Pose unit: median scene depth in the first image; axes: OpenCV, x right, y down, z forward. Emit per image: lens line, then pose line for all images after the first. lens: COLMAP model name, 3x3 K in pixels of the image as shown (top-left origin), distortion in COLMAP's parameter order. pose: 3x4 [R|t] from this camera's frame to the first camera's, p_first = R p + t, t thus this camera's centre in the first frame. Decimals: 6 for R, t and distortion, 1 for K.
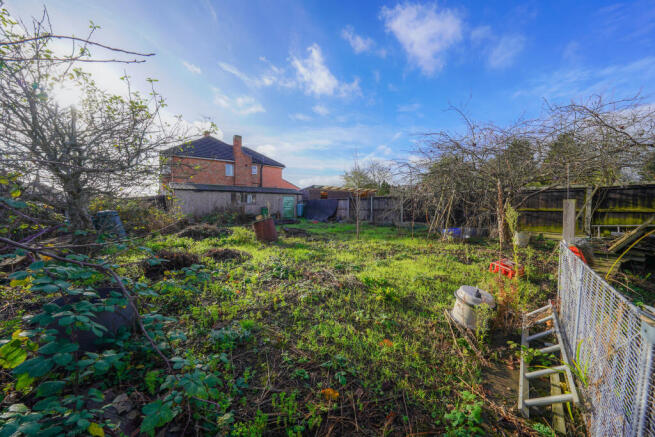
lens RADIAL K [[234.1, 0, 326.1], [0, 234.1, 216.2], [0, 0, 1]] dist [-0.019459, 0.001119]
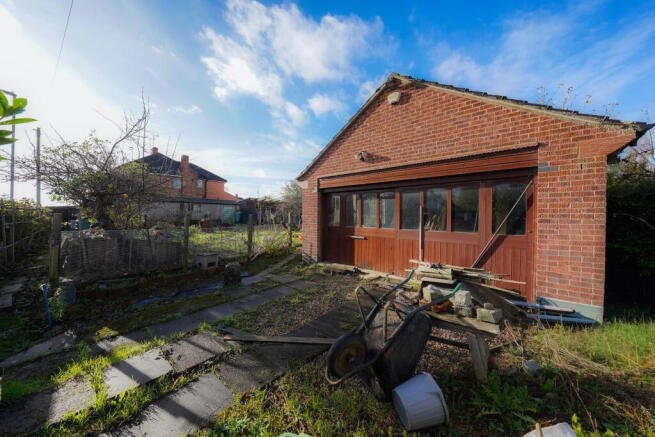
lens RADIAL K [[234.1, 0, 325.3], [0, 234.1, 216.3], [0, 0, 1]] dist [-0.019459, 0.001119]
pose [[0.979758, 0.004994, 0.200125, 0.095465], [0.002125, 0.999373, -0.035344, 0.014808], [-0.200176, 0.035053, 0.979133, -0.324721]]
